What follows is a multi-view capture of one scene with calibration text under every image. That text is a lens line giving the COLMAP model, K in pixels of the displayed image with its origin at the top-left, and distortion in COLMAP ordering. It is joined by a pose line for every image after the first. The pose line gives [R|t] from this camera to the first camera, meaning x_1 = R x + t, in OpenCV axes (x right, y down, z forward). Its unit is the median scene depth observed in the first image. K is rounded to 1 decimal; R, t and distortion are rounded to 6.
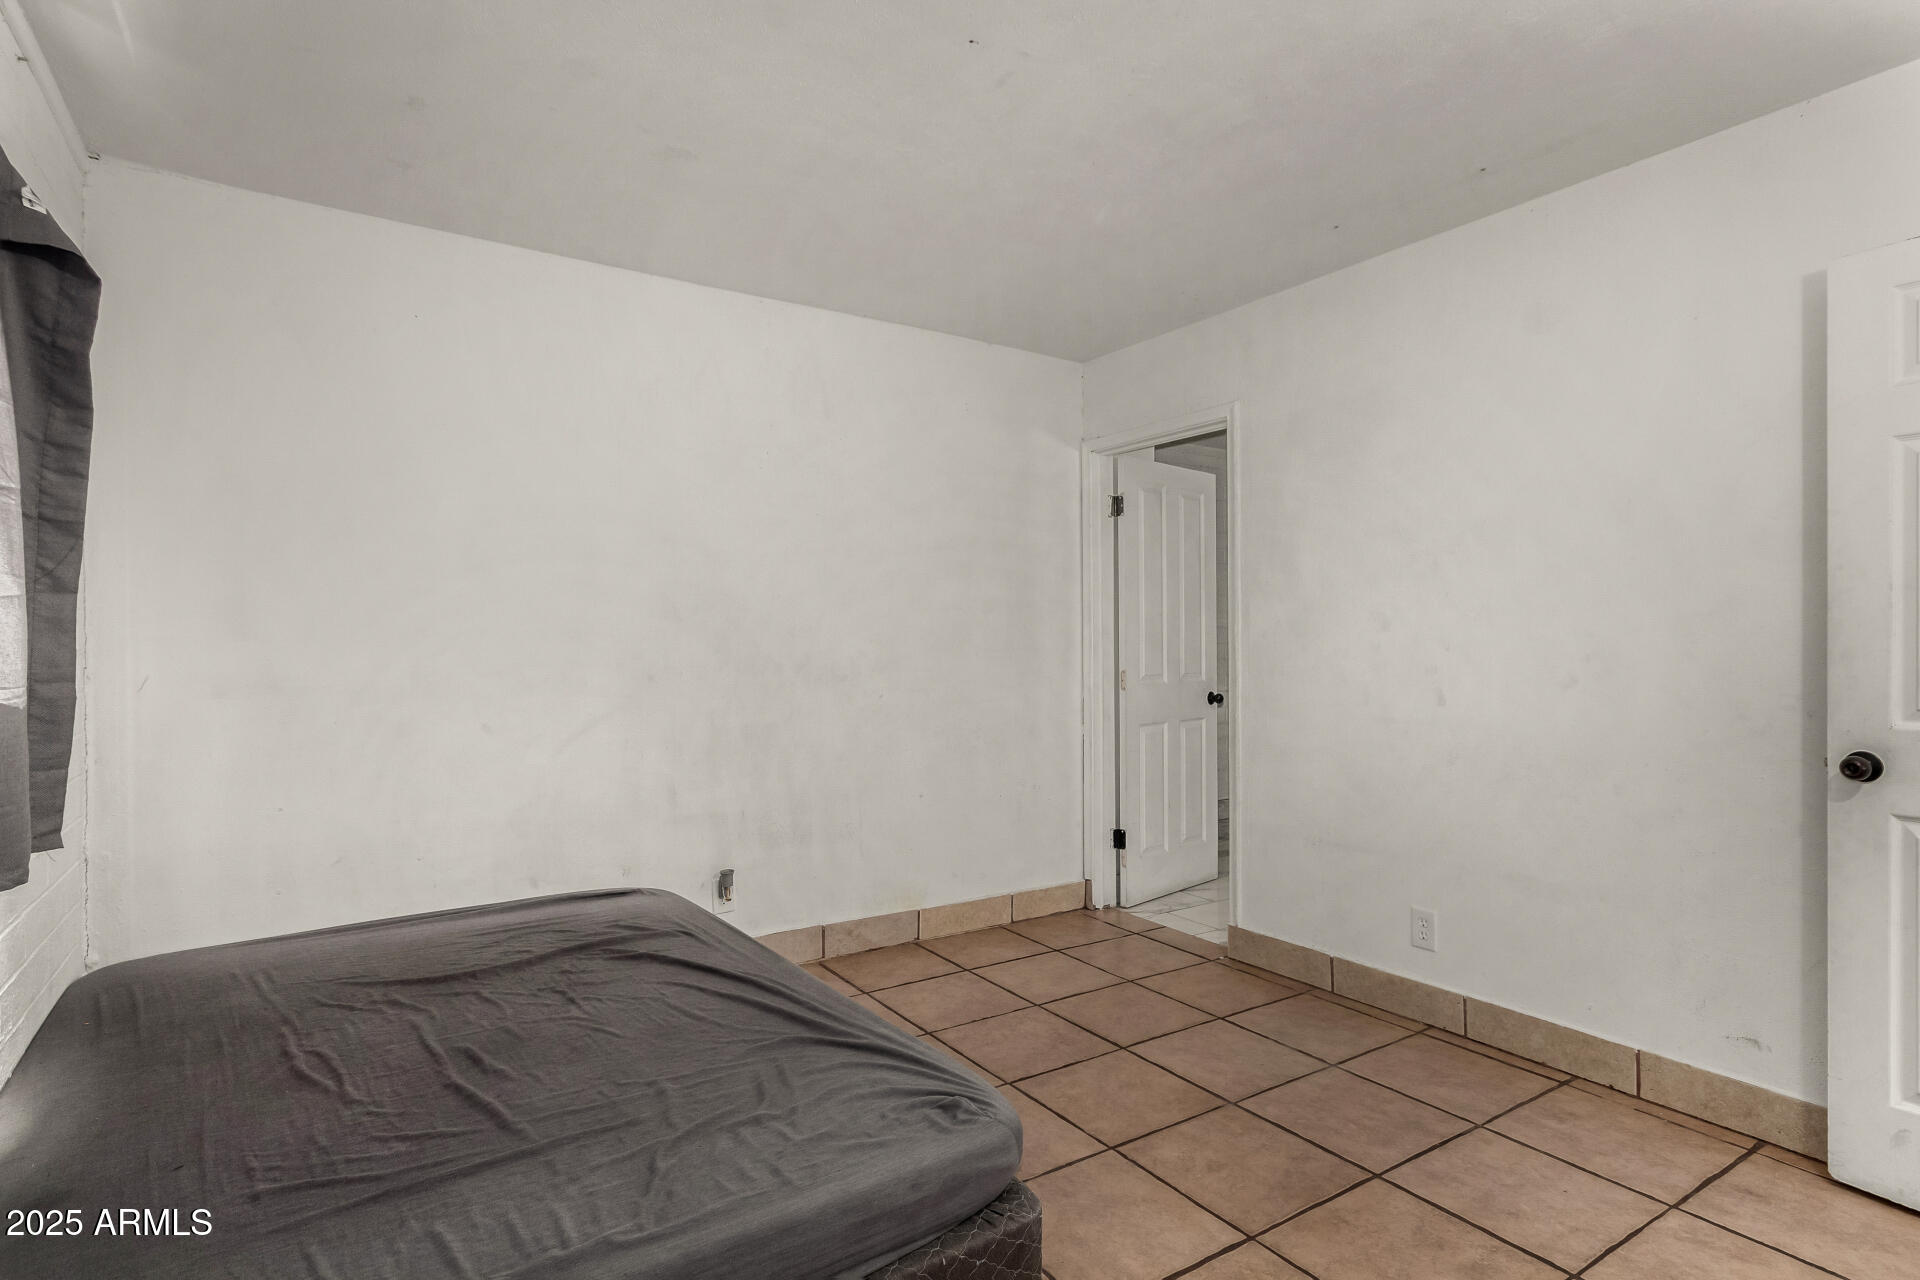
lens RADIAL K [[982.2, 0, 960.0], [0, 982.2, 640.0], [0, 0, 1]] dist [-0.001586, -0.000211]
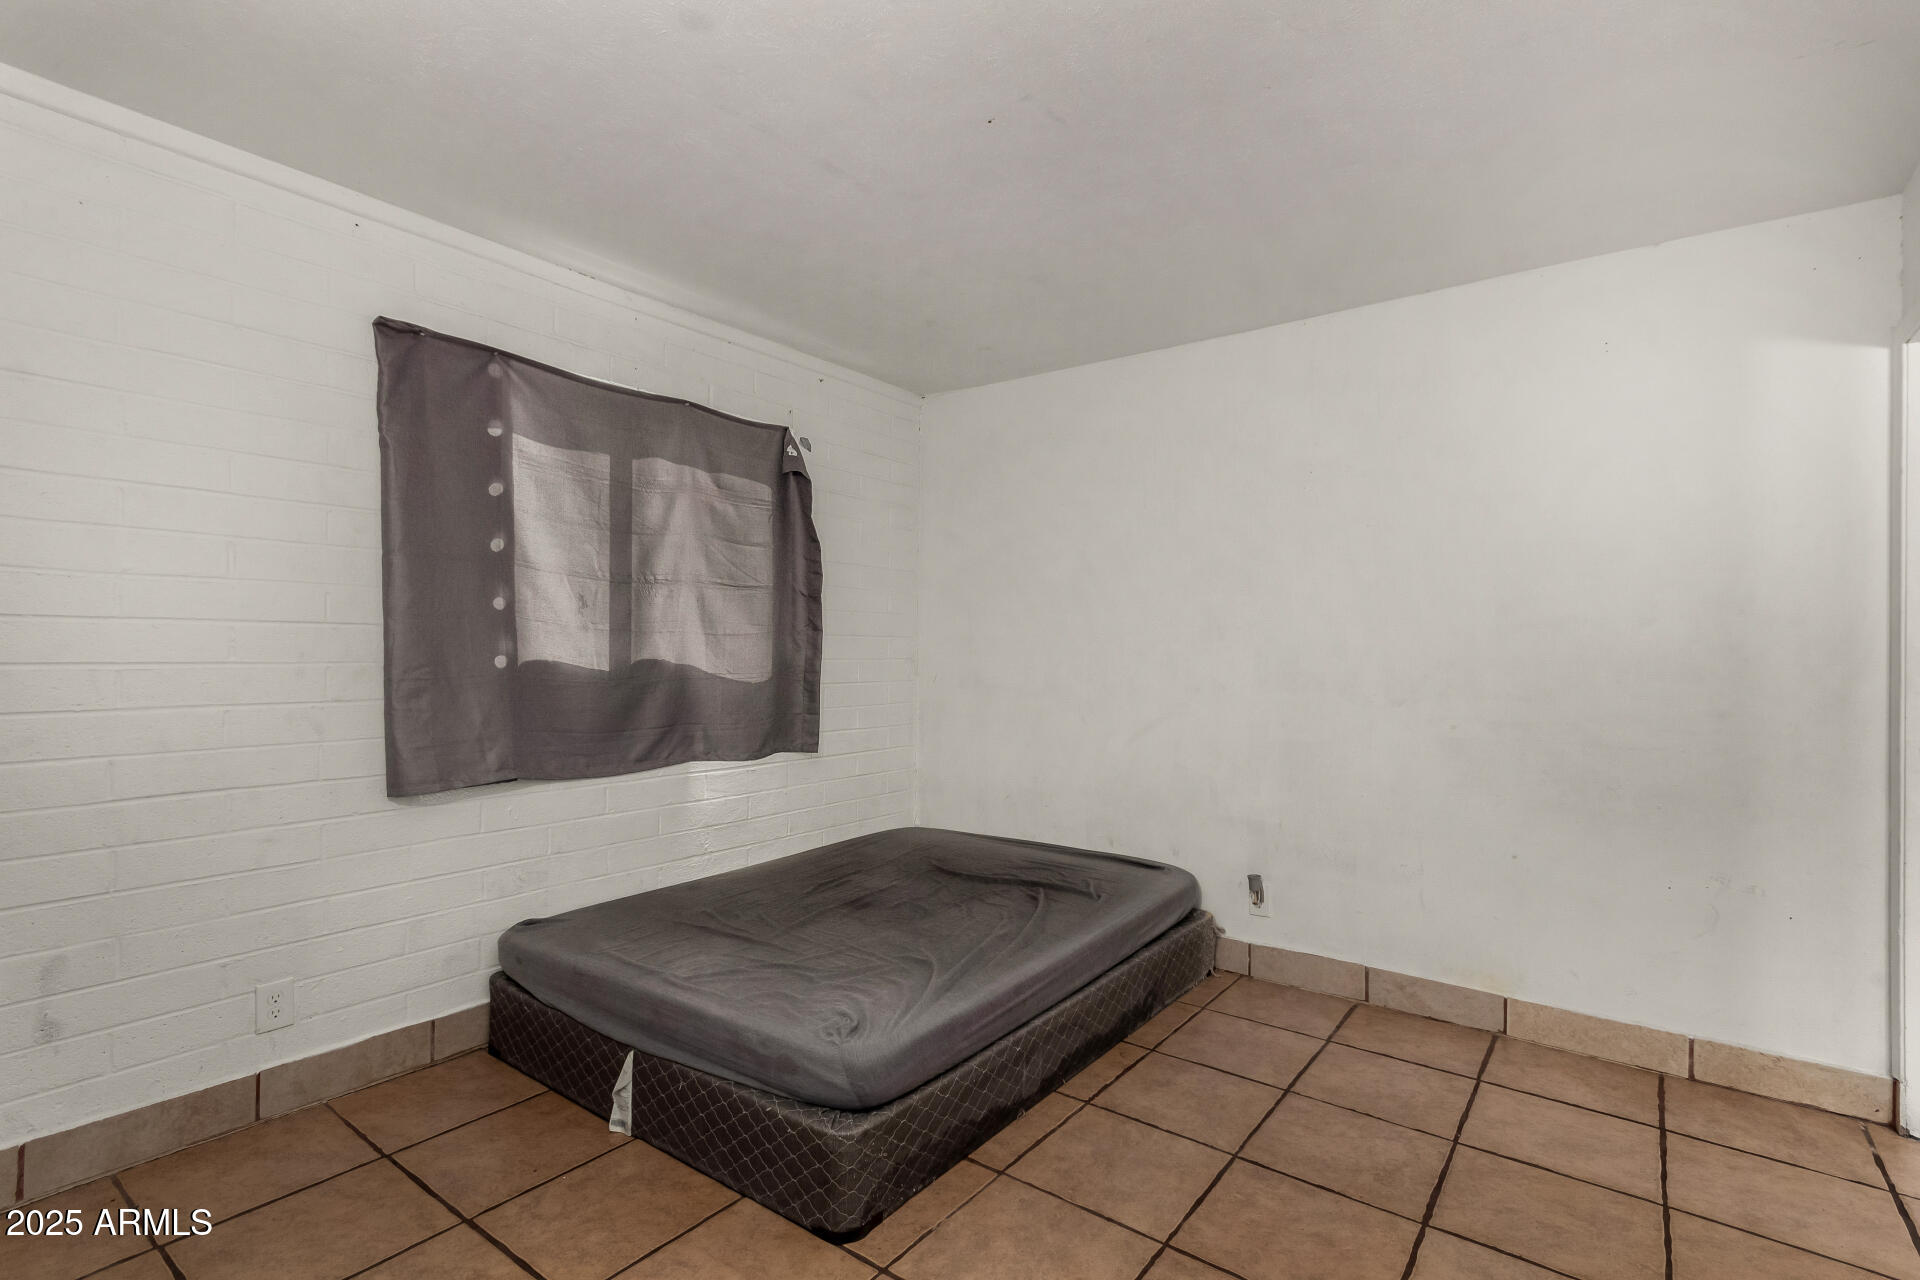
lens RADIAL K [[896.2, 0, 964.9], [0, 896.2, 648.7], [0, 0, 1]] dist [-0.000772, -0.000068]
pose [[0.329342, -0.000997, -0.944210, 0.562393], [-0.010025, 0.999939, -0.004553, -0.002526], [0.944157, 0.010966, 0.329313, 0.376840]]
